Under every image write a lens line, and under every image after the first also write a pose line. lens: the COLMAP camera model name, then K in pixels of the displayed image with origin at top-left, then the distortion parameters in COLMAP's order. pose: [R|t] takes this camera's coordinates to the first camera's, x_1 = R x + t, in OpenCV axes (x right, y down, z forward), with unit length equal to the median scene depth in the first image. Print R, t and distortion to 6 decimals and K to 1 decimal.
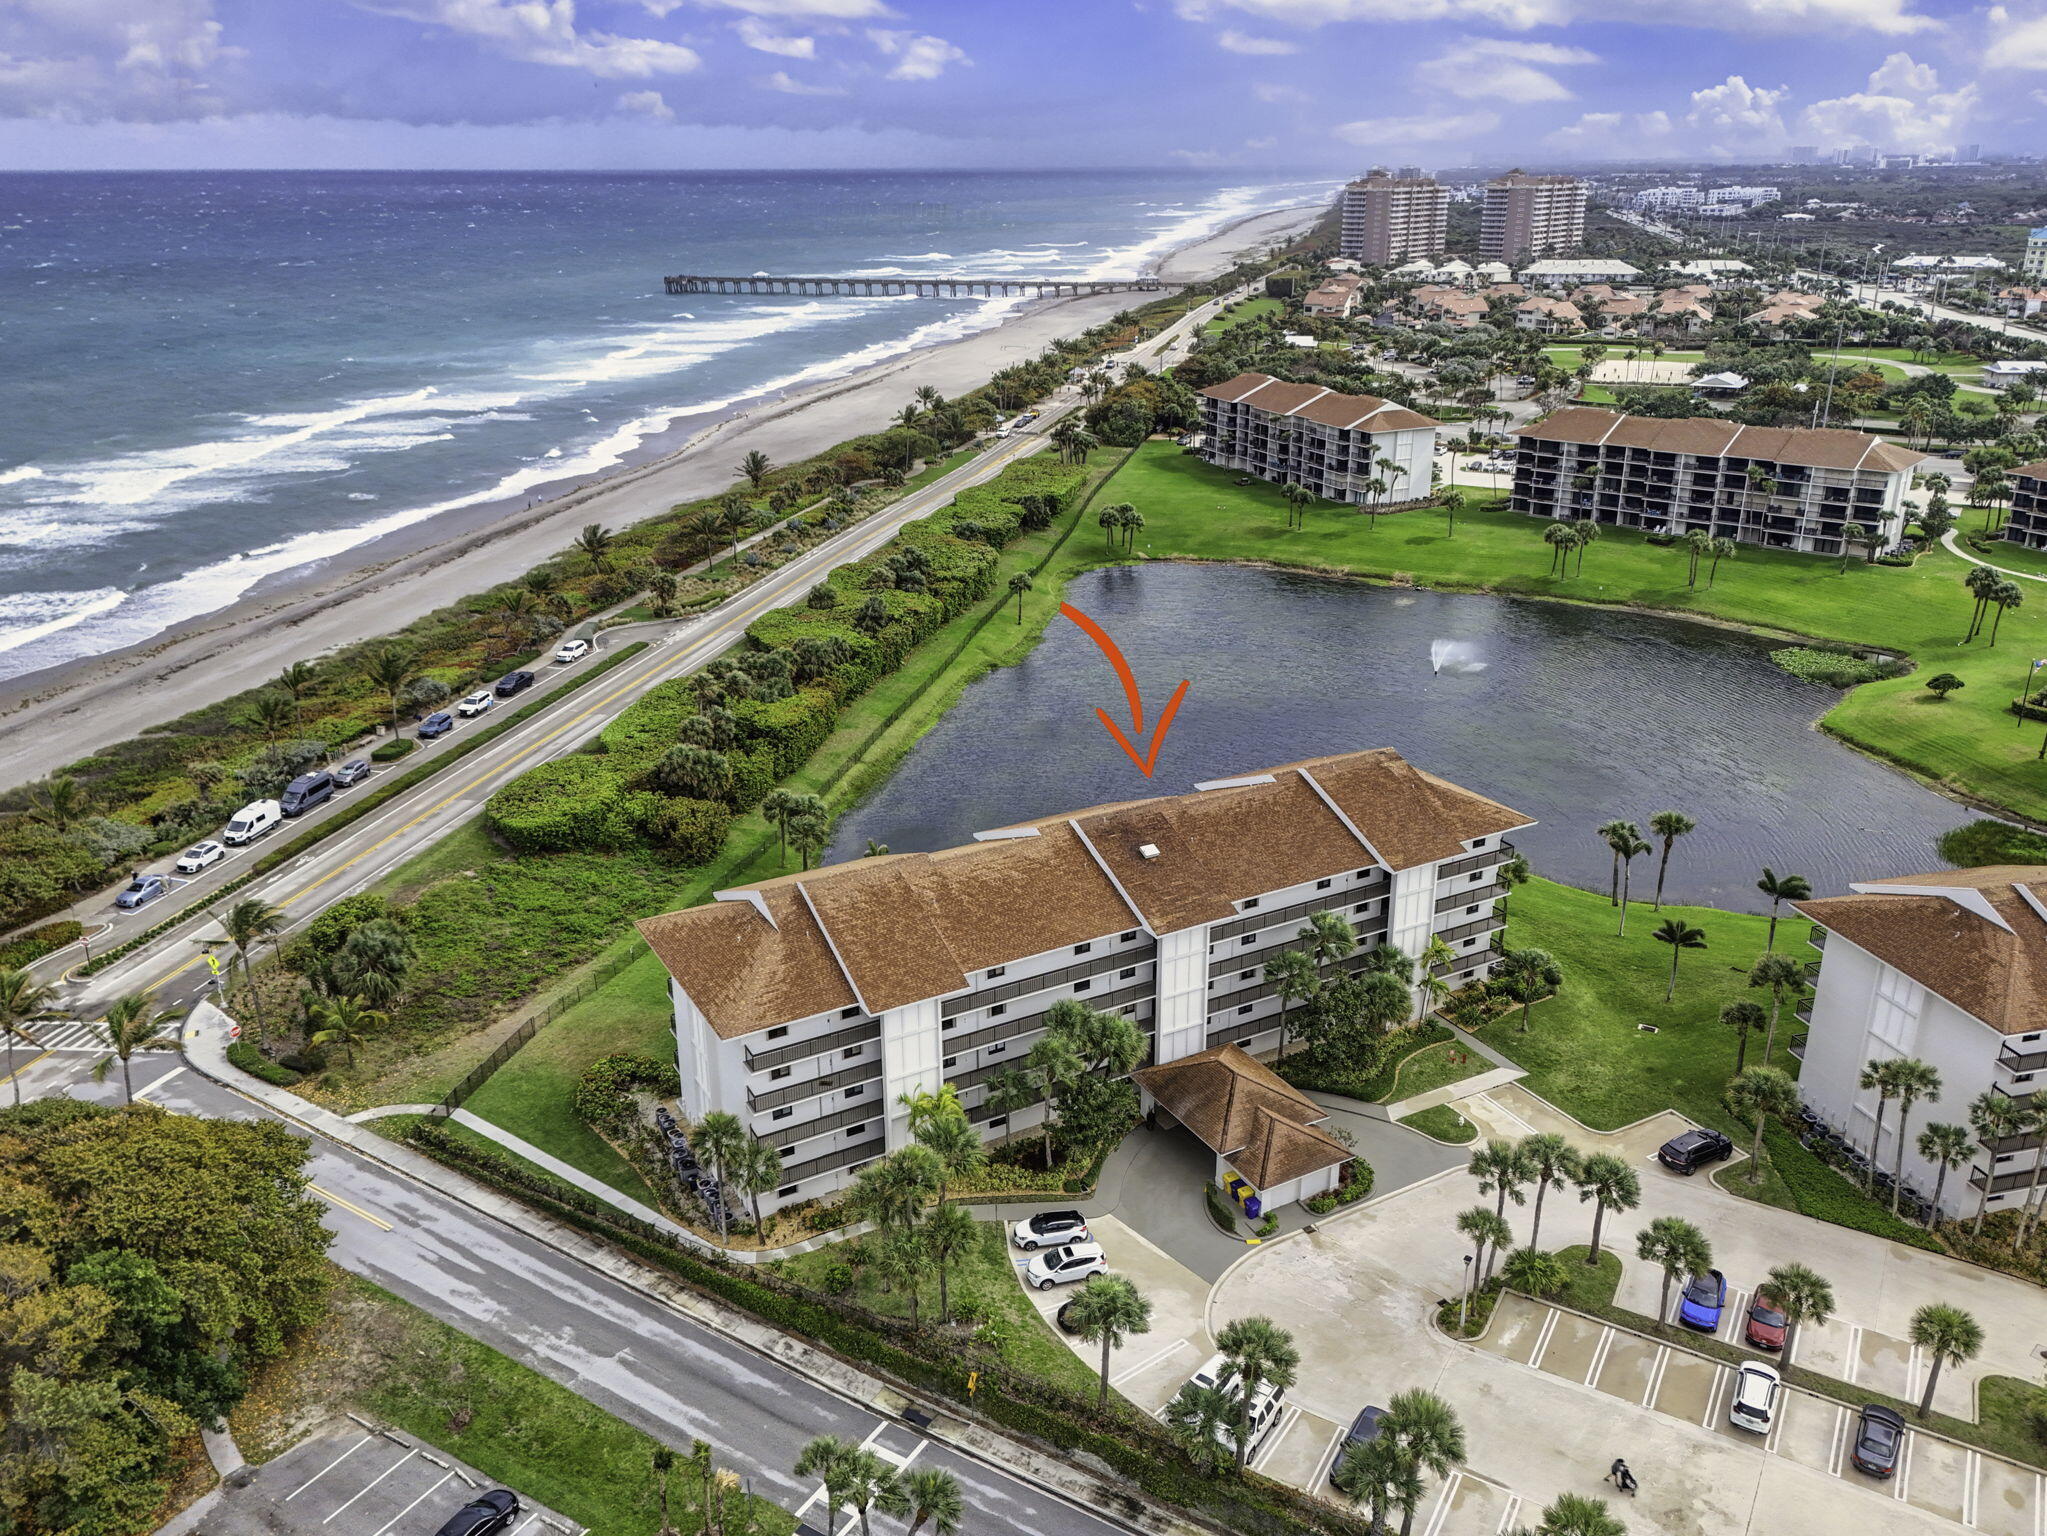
lens RADIAL K [[1573.7, 0, 1023.5], [0, 1573.7, 768.0], [0, 0, 1]] dist [0.090702, -0.082846]
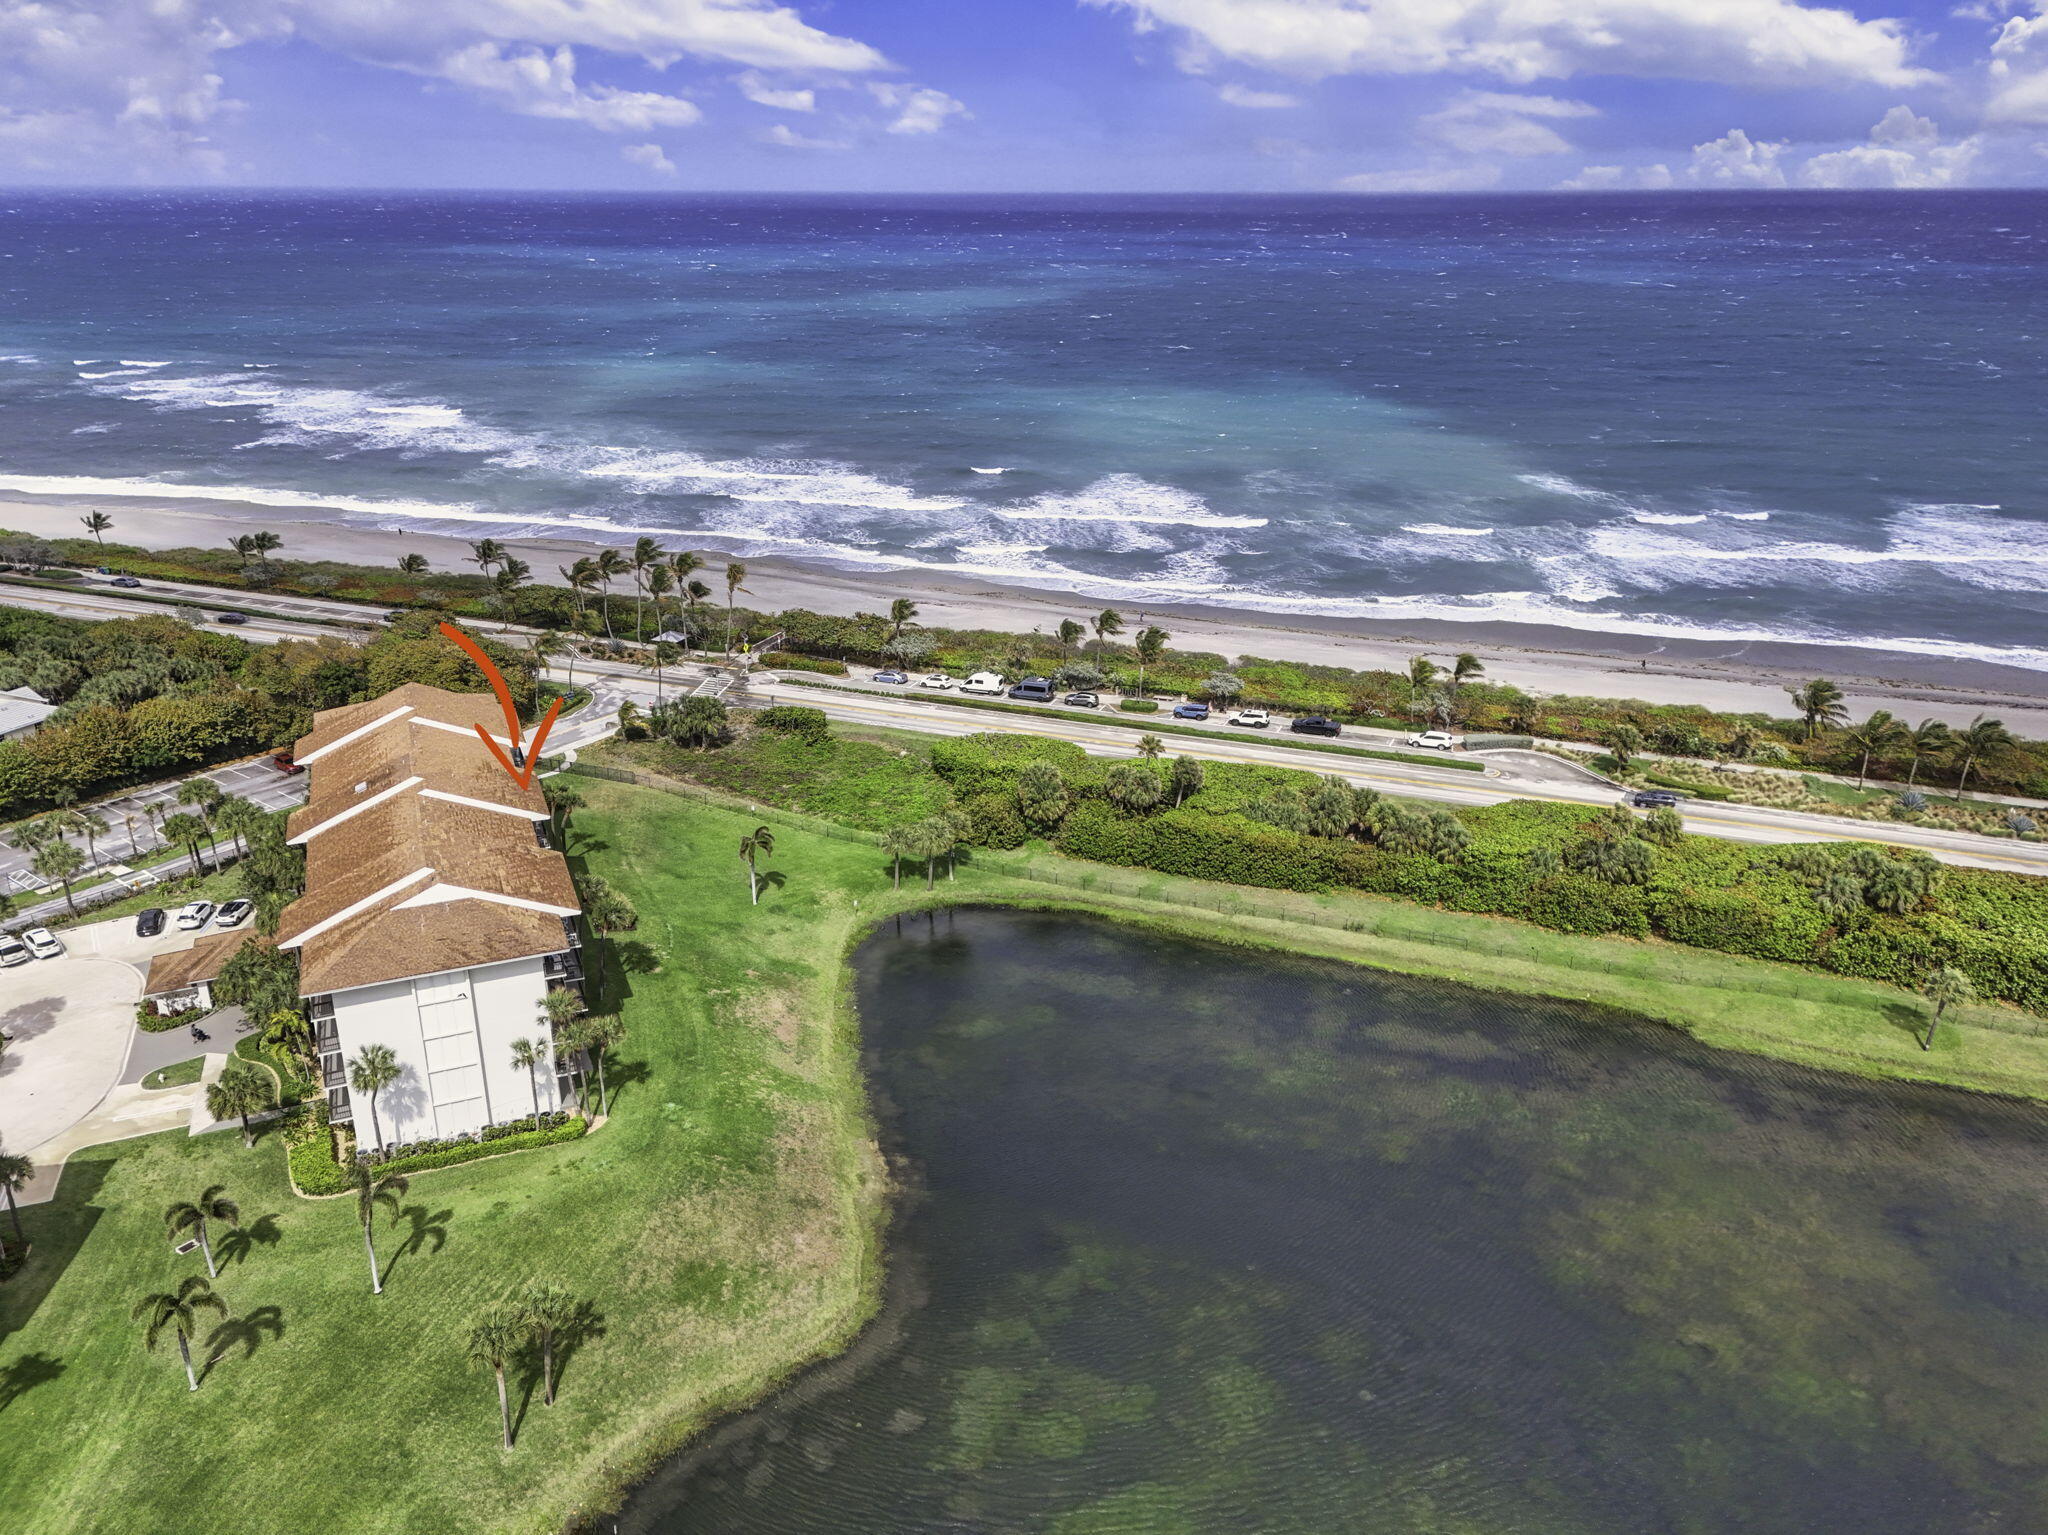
lens RADIAL K [[1507.2, 0, 1031.3], [0, 1507.2, 795.0], [0, 0, 1]] dist [0.085950, -0.076184]
pose [[-0.113478, 0.368197, -0.922797, 0.545109], [-0.357867, 0.851306, 0.383680, -0.282310], [0.926852, 0.373777, 0.035162, 0.693441]]
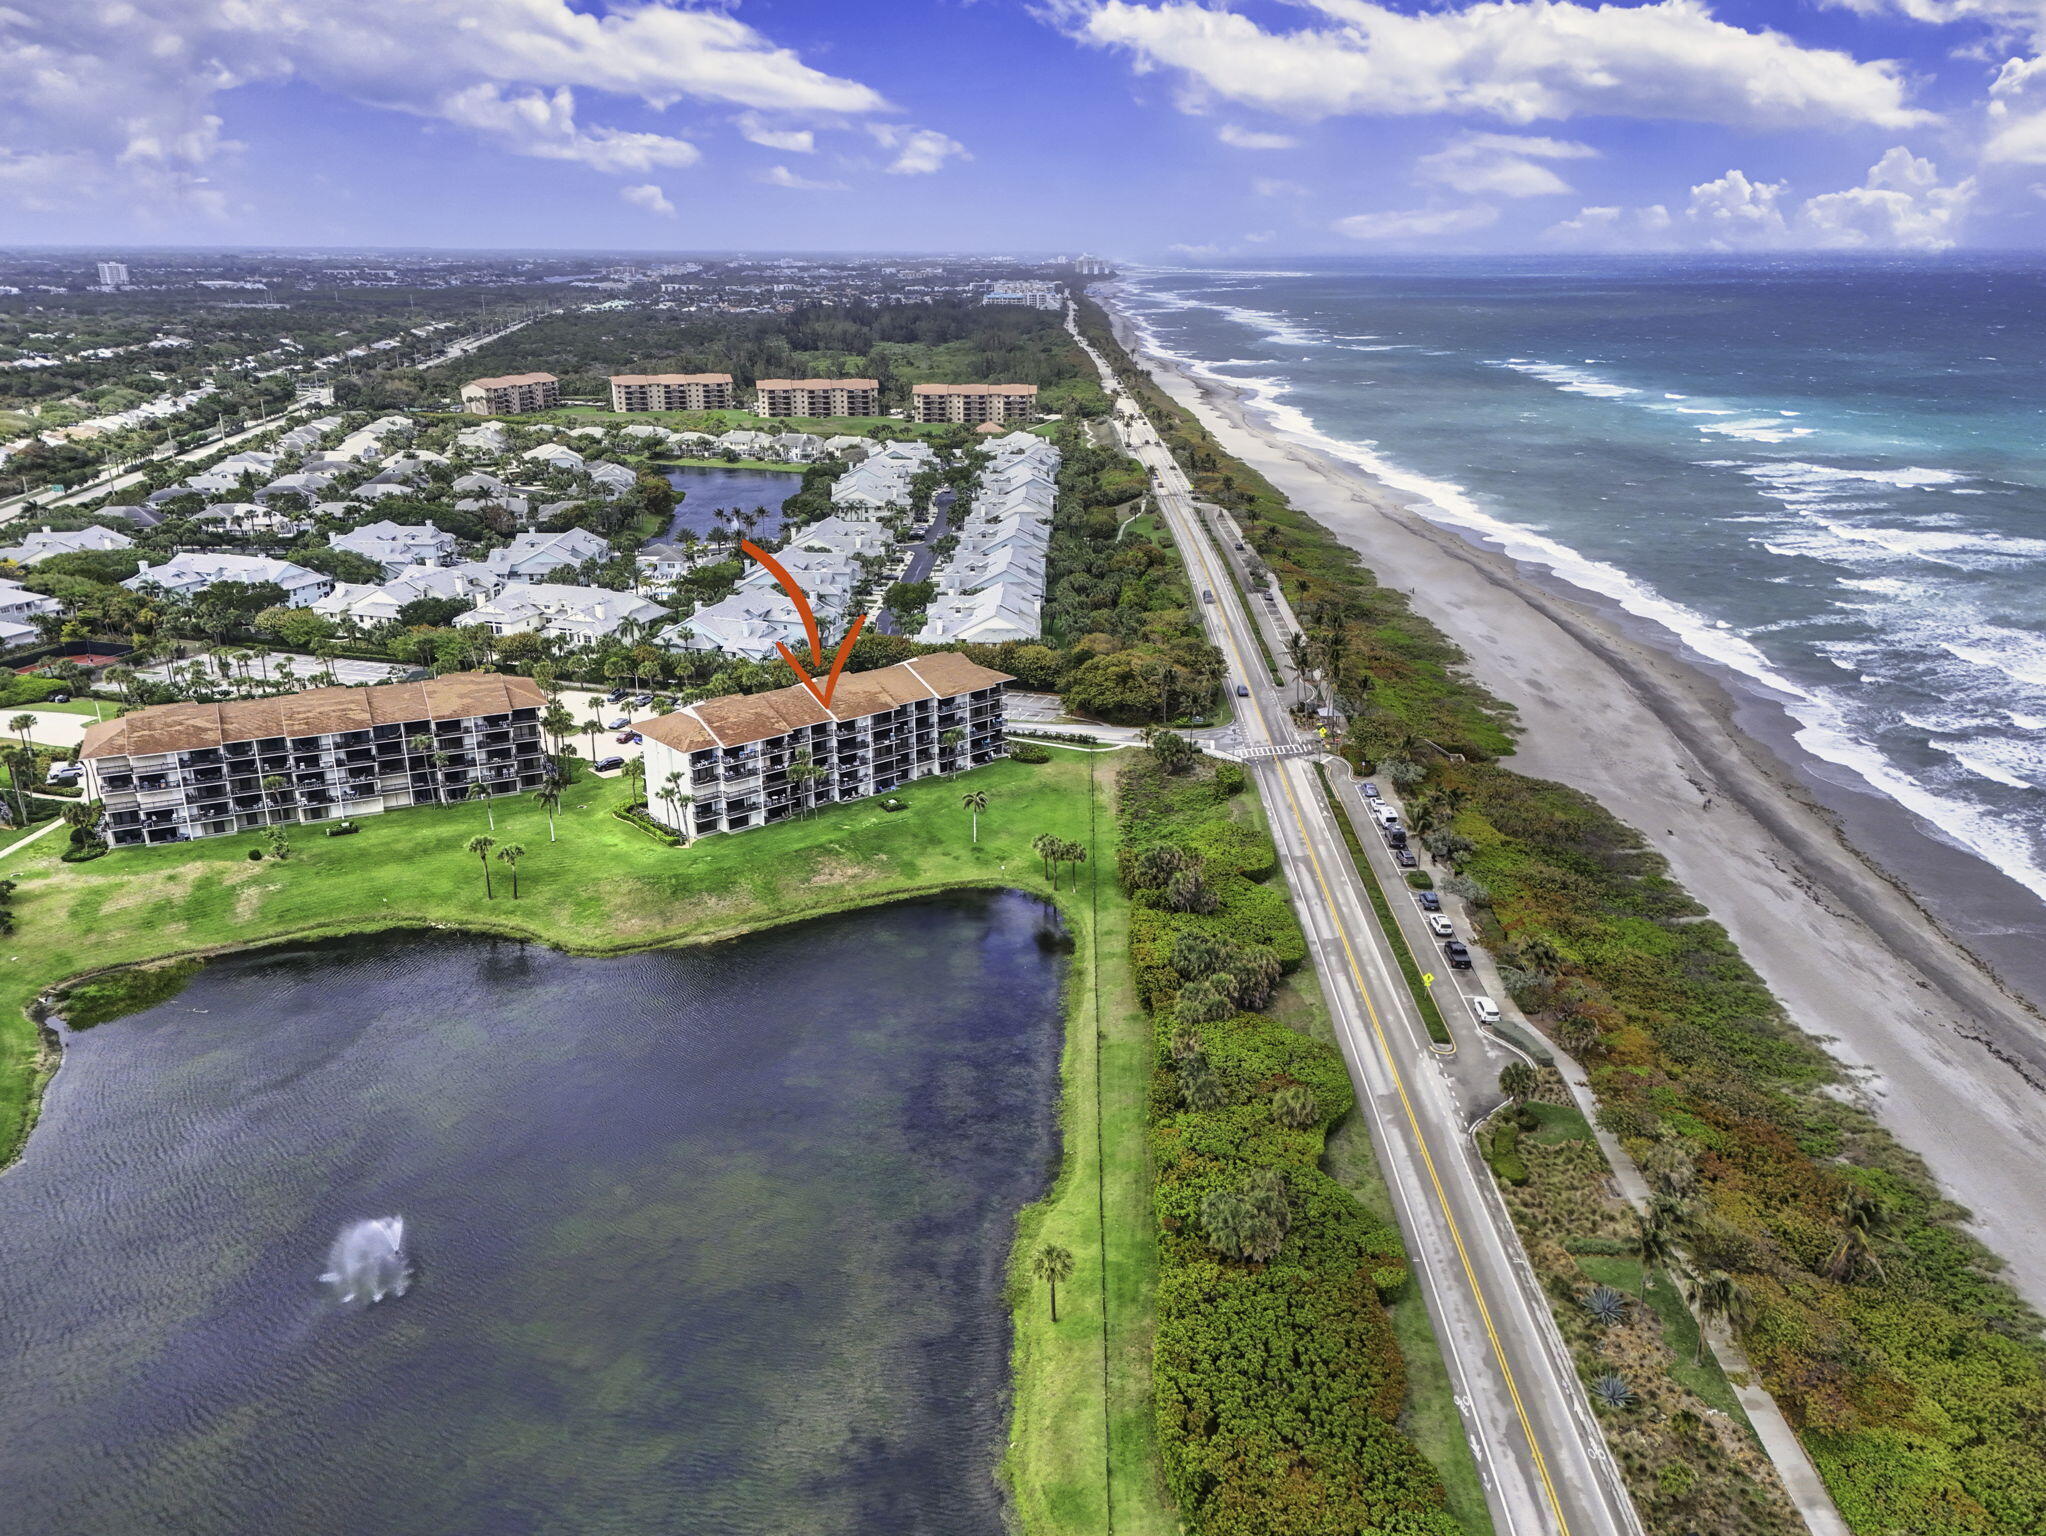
lens RADIAL K [[1573.0, 0, 1023.0], [0, 1573.0, 768.0], [0, 0, 1]] dist [0.090702, -0.082846]
pose [[-0.980844, 0.059816, -0.185384, 0.107400], [-0.071591, 0.774388, 0.628647, -0.643564], [0.181163, 0.629877, -0.755272, 1.400318]]
